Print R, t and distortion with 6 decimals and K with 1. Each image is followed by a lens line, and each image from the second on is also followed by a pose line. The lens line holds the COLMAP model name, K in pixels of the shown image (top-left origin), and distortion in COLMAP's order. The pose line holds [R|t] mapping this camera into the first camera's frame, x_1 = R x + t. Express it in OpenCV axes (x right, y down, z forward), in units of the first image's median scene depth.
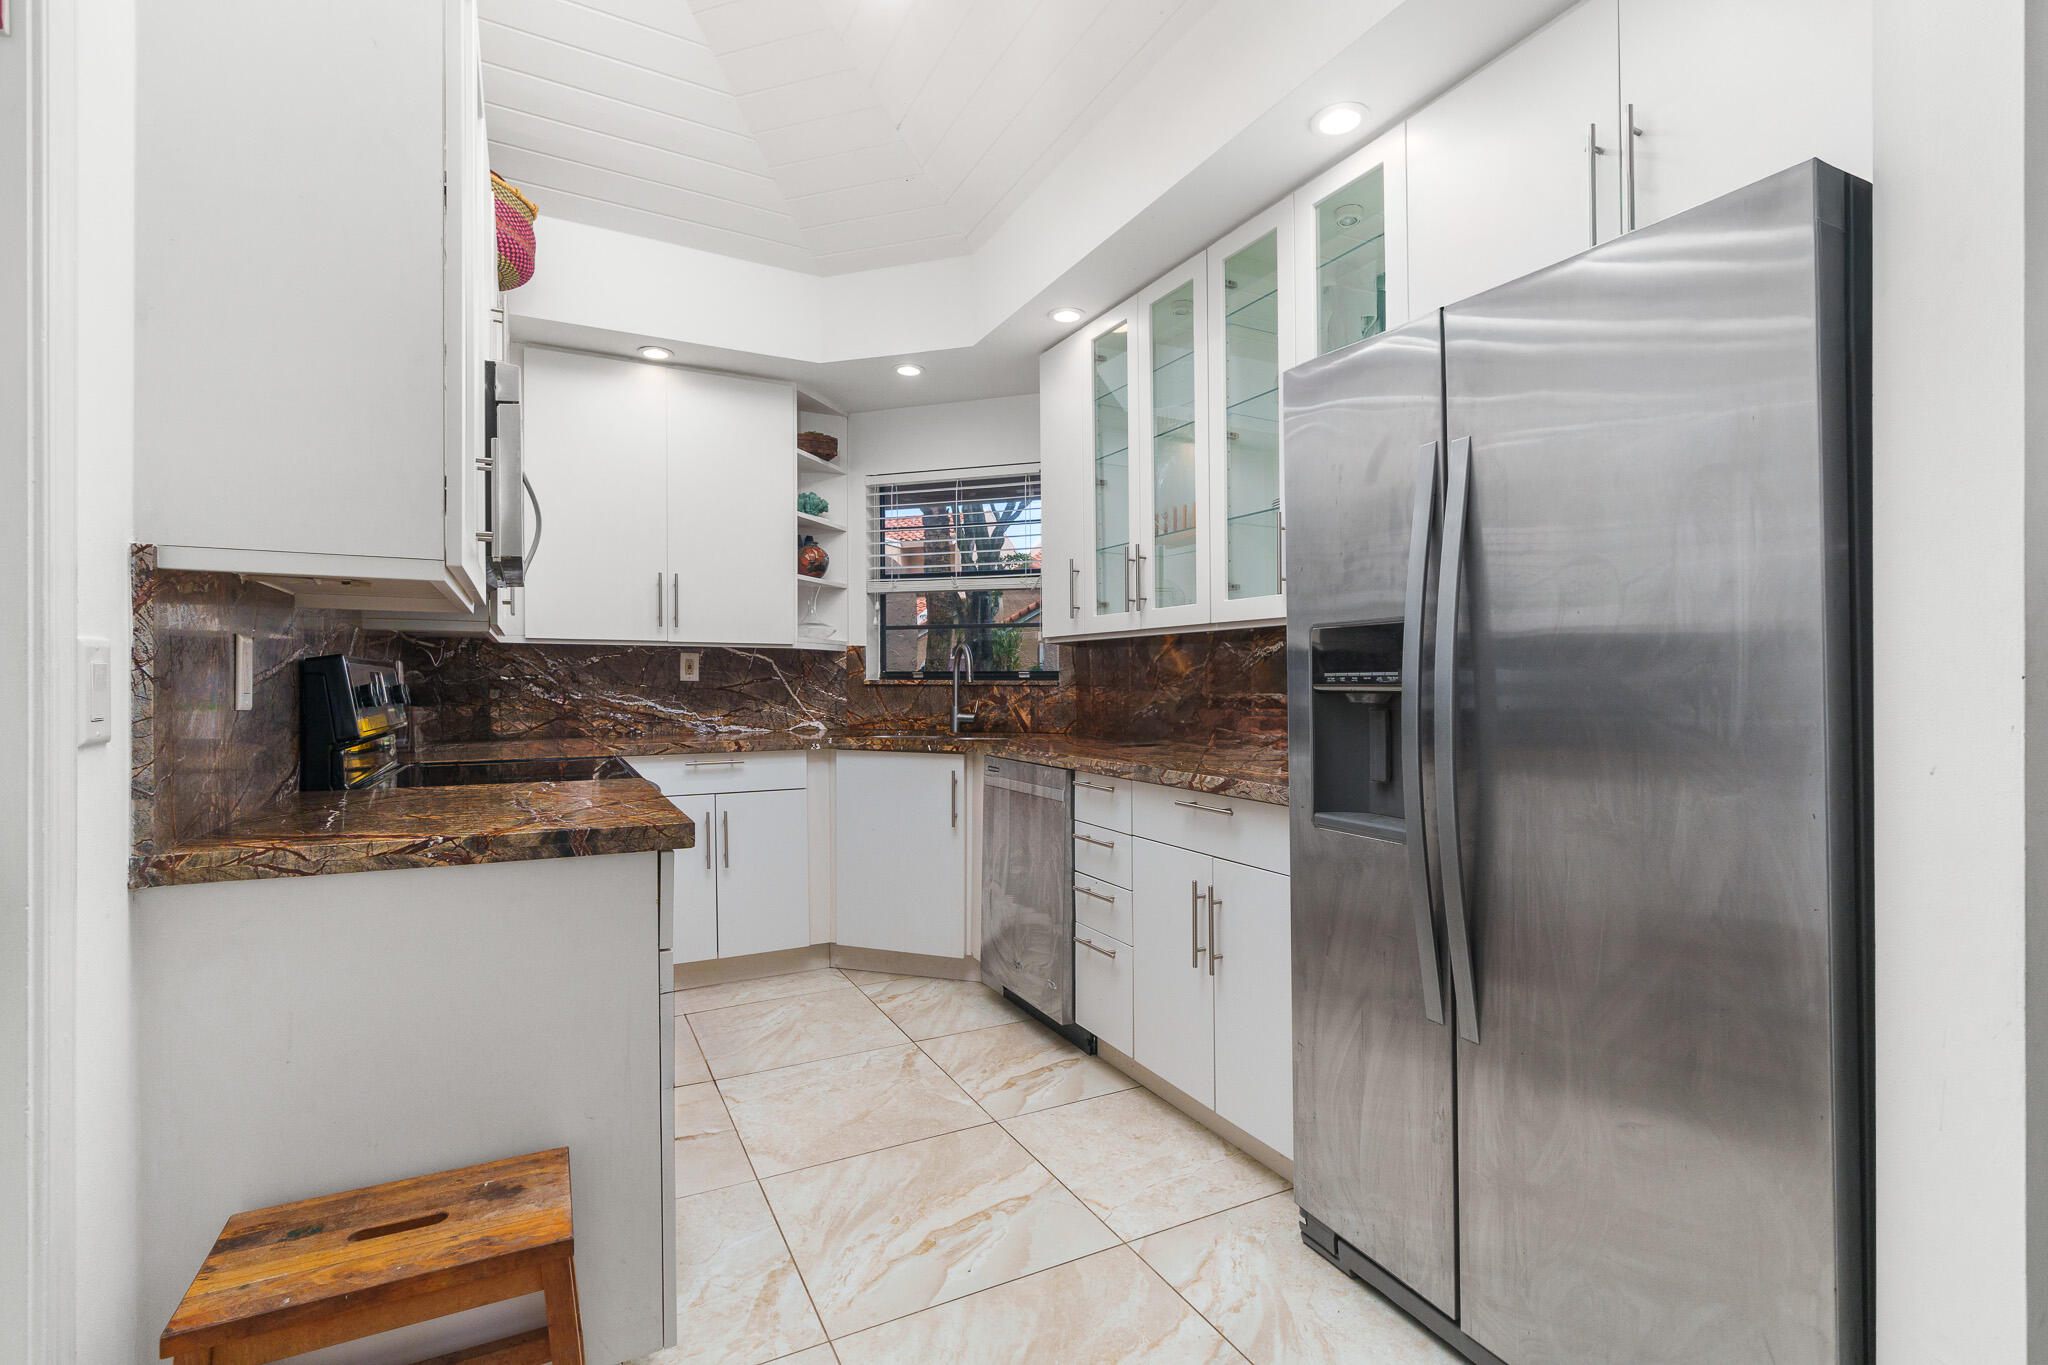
lens RADIAL K [[931.3, 0, 1024.0], [0, 931.3, 682.5], [0, 0, 1]] dist [-0.000905, -0.000008]
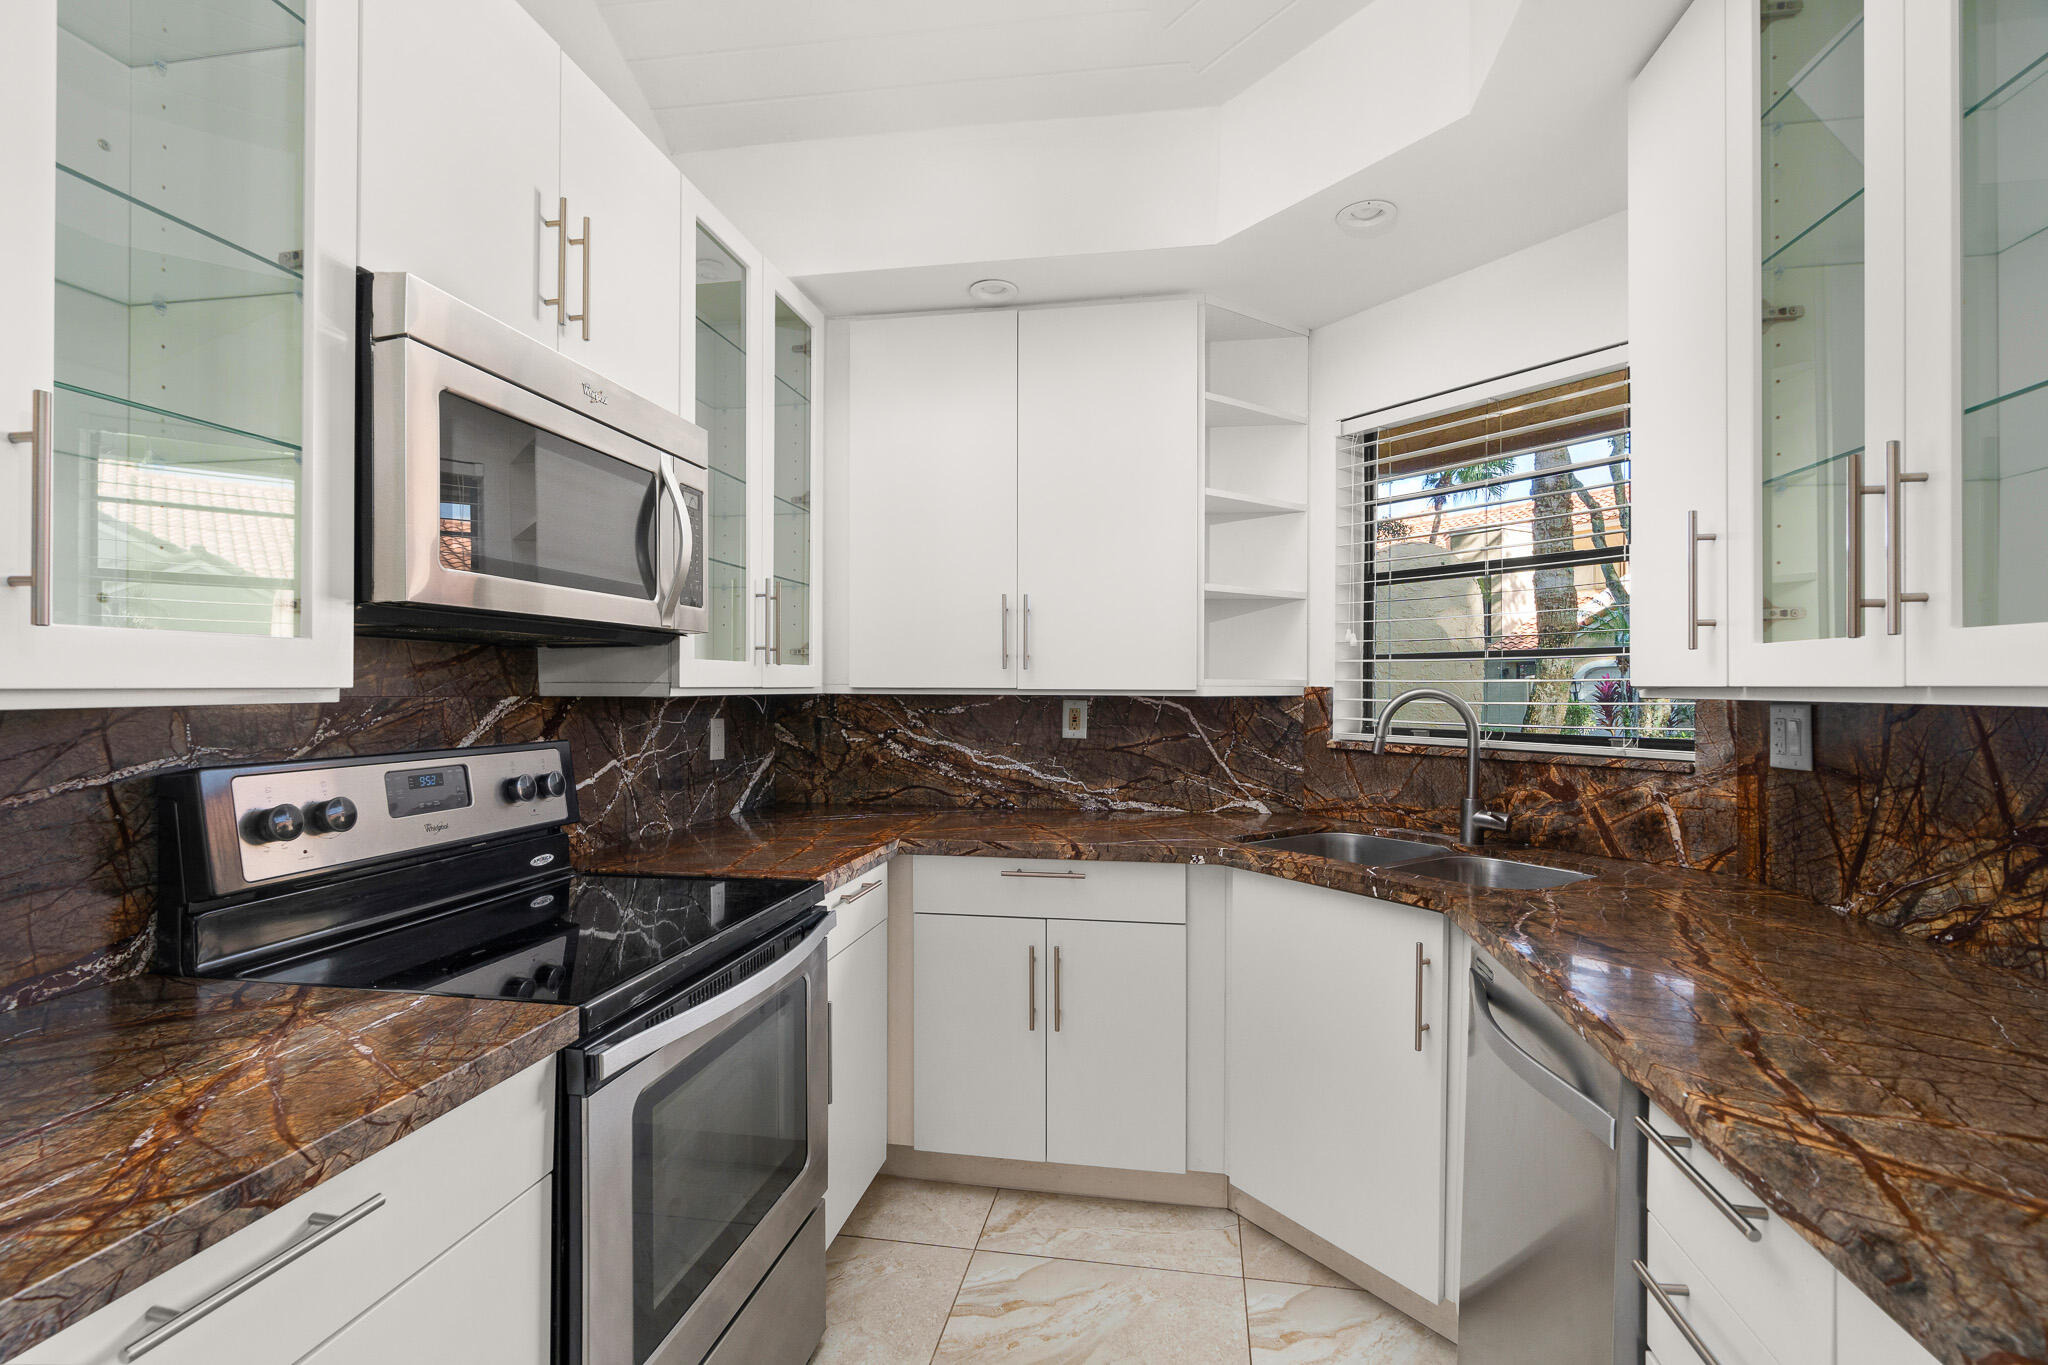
lens RADIAL K [[949.8, 0, 1021.7], [0, 949.8, 706.2], [0, 0, 1]] dist [0.016512, 0.000014]
pose [[0.795655, 0.013944, -0.605590, 0.062551], [-0.004359, 0.999841, 0.017294, -0.041006], [0.605735, -0.011120, 0.795589, 0.391648]]
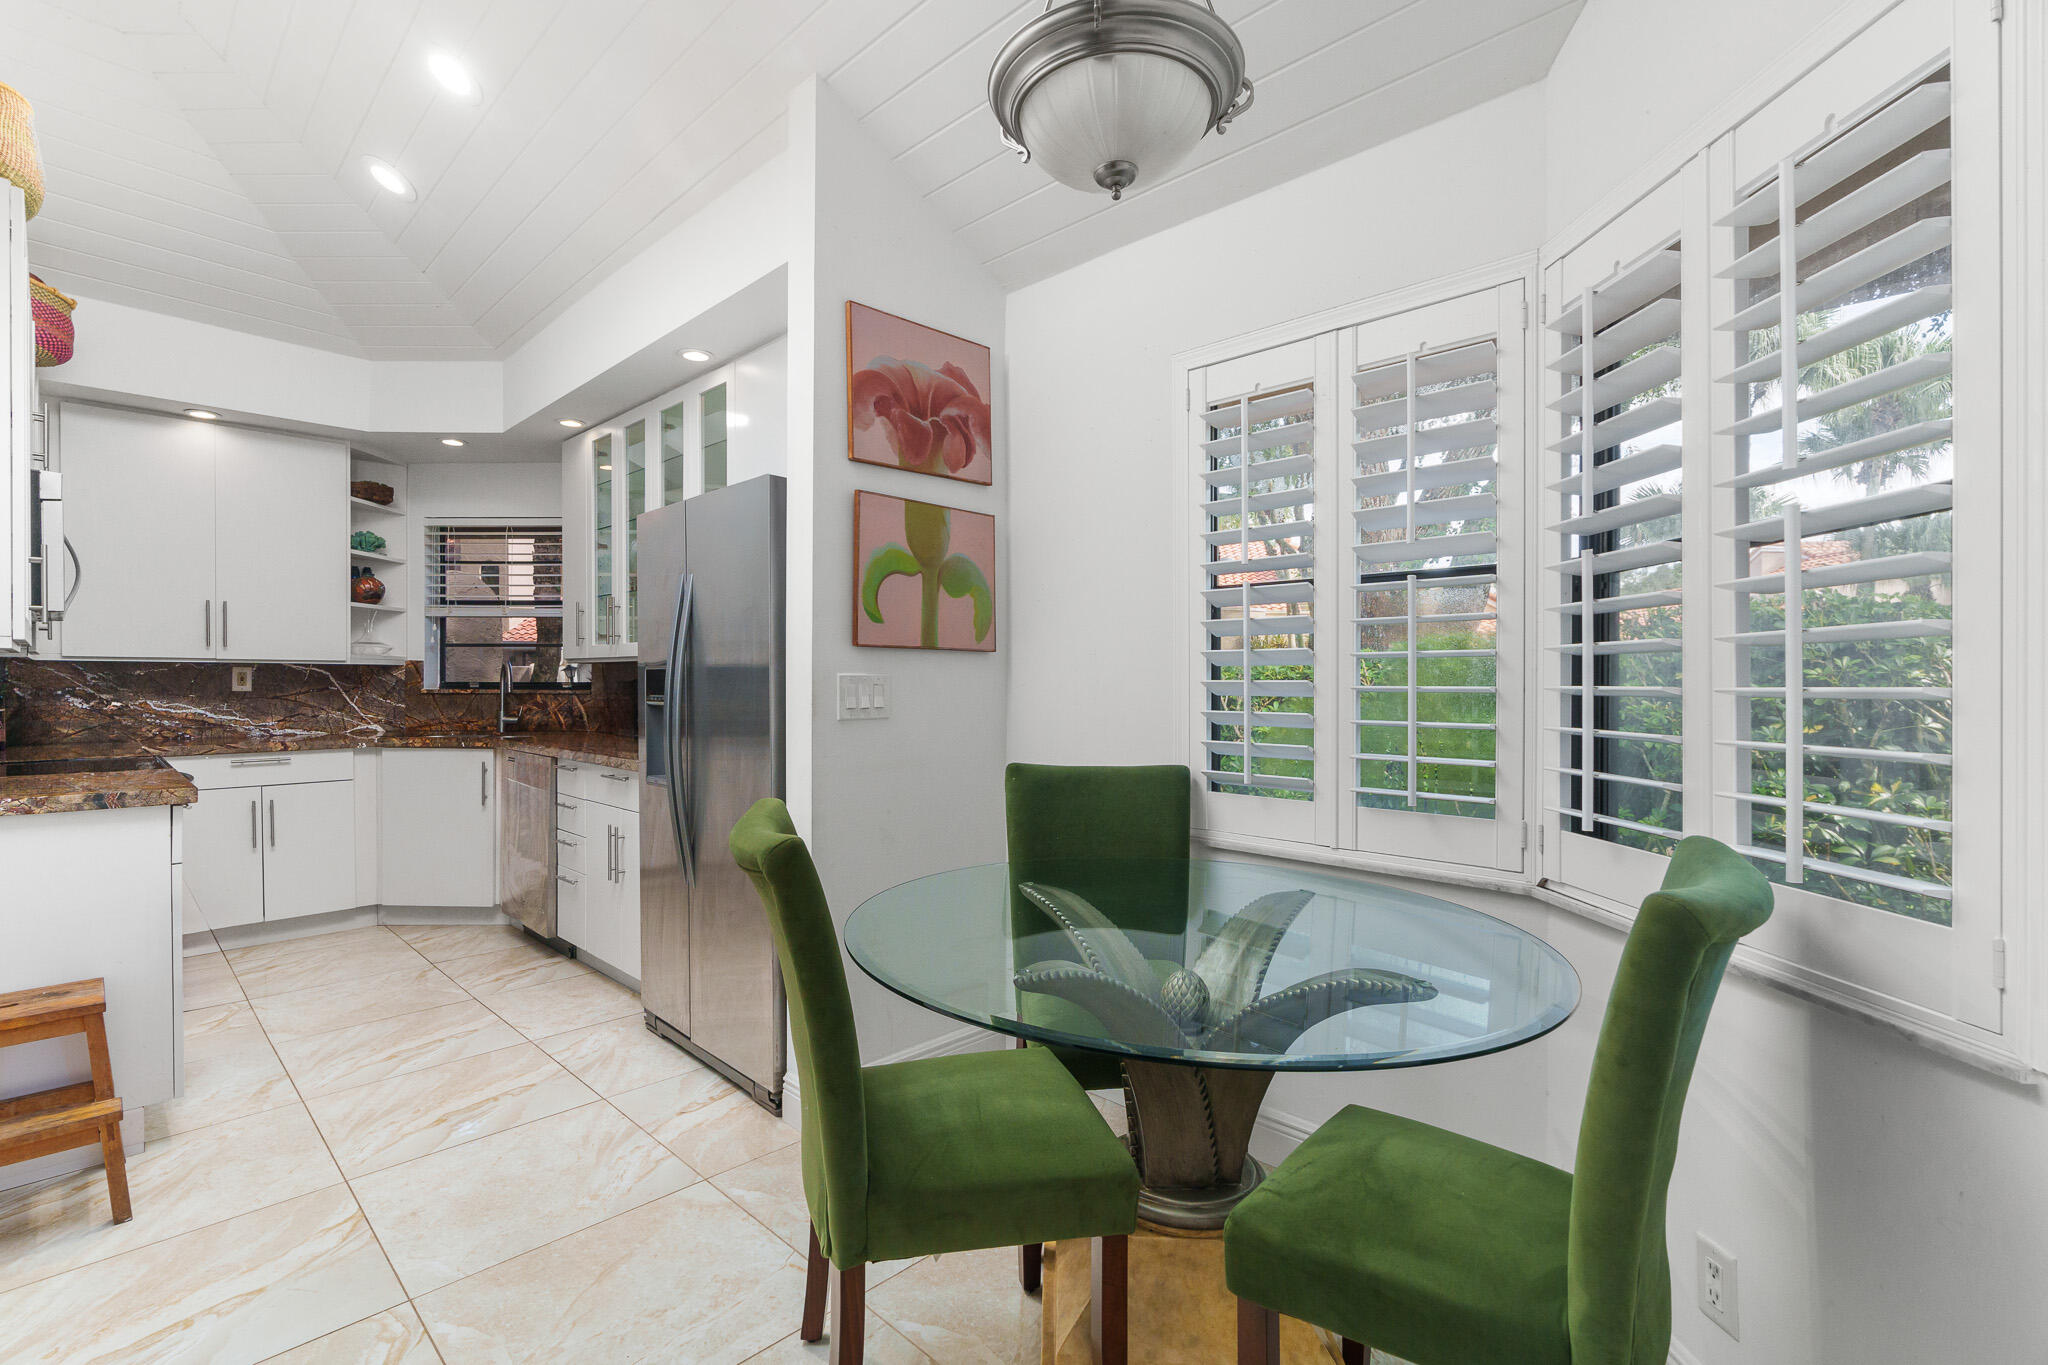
lens RADIAL K [[923.2, 0, 1013.0], [0, 923.2, 681.5], [0, 0, 1]] dist [-0.006145, 0.004050]
pose [[0.950407, 0.001402, 0.311006, 0.201168], [-0.002388, 0.999993, 0.002790, -0.019870], [-0.311000, -0.003395, 0.950404, -0.396967]]
